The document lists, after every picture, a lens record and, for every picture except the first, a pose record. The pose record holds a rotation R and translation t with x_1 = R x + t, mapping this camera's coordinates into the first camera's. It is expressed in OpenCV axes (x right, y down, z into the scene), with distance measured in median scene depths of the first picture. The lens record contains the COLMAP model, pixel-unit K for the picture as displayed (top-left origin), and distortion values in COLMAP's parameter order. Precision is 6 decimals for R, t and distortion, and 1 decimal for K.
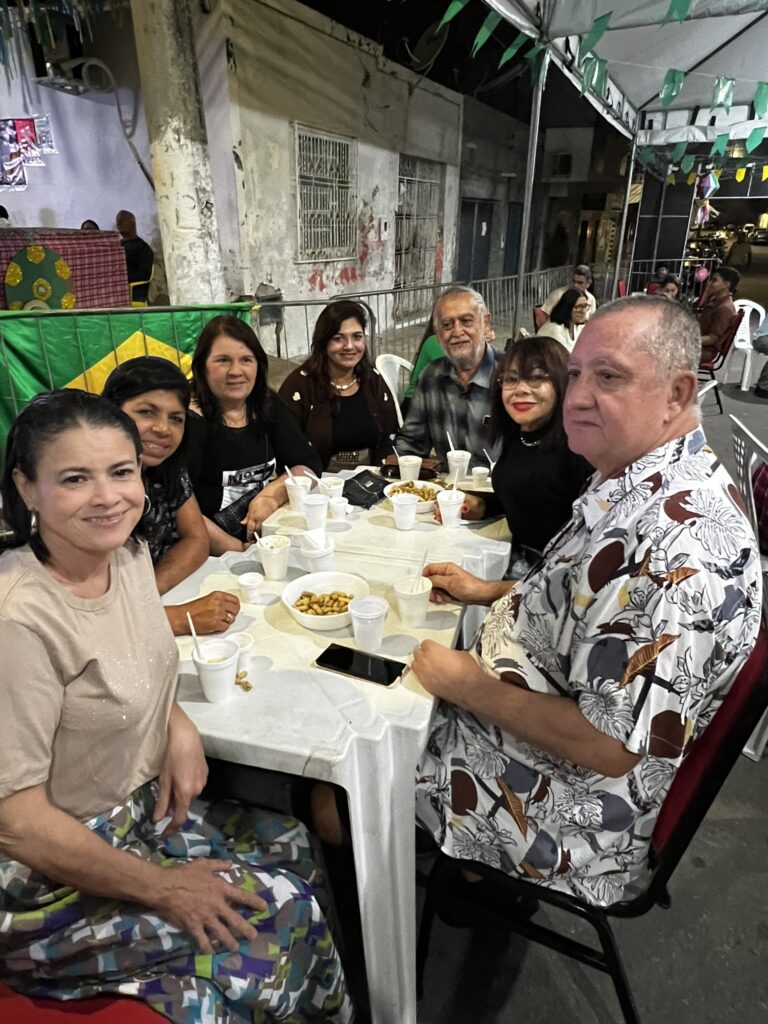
lens RADIAL K [[611.2, 0, 382.2], [0, 611.2, 515.1], [0, 0, 1]] dist [-0.020983, 0.001277]
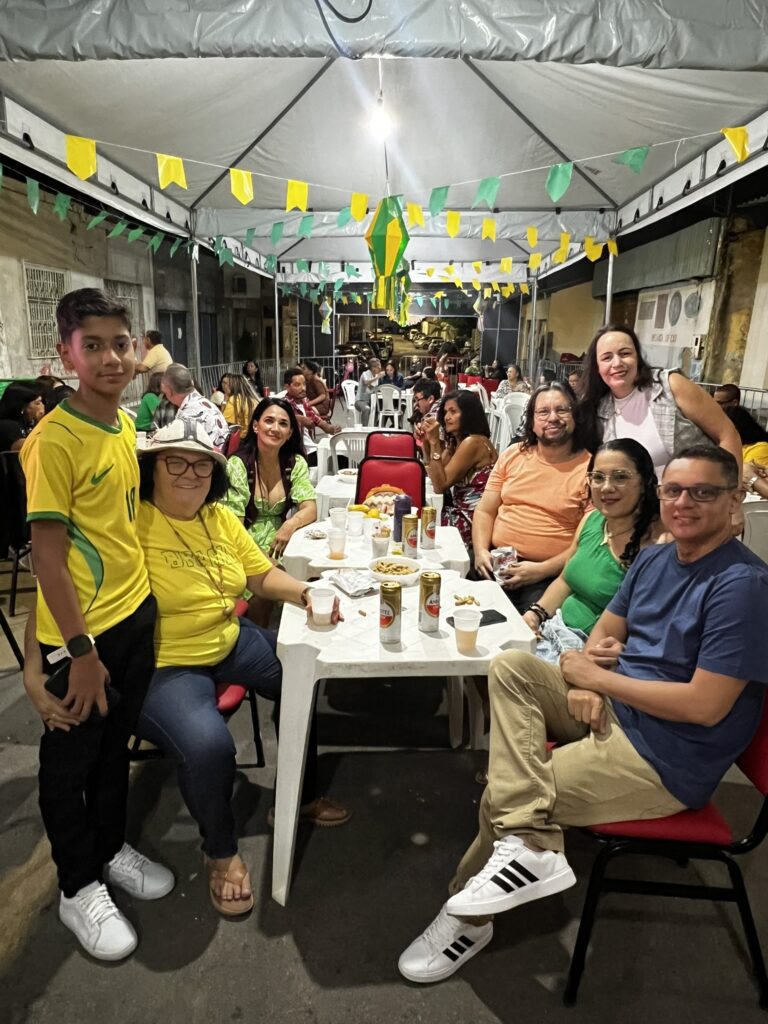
lens RADIAL K [[681.4, 0, 385.1], [0, 681.4, 513.6], [0, 0, 1]] dist [0.002918, -0.000100]
pose [[0.913395, -0.091416, 0.396676, -0.051762], [0.158342, 0.977504, -0.139331, 0.219463], [-0.375015, 0.190075, 0.907323, -0.513909]]
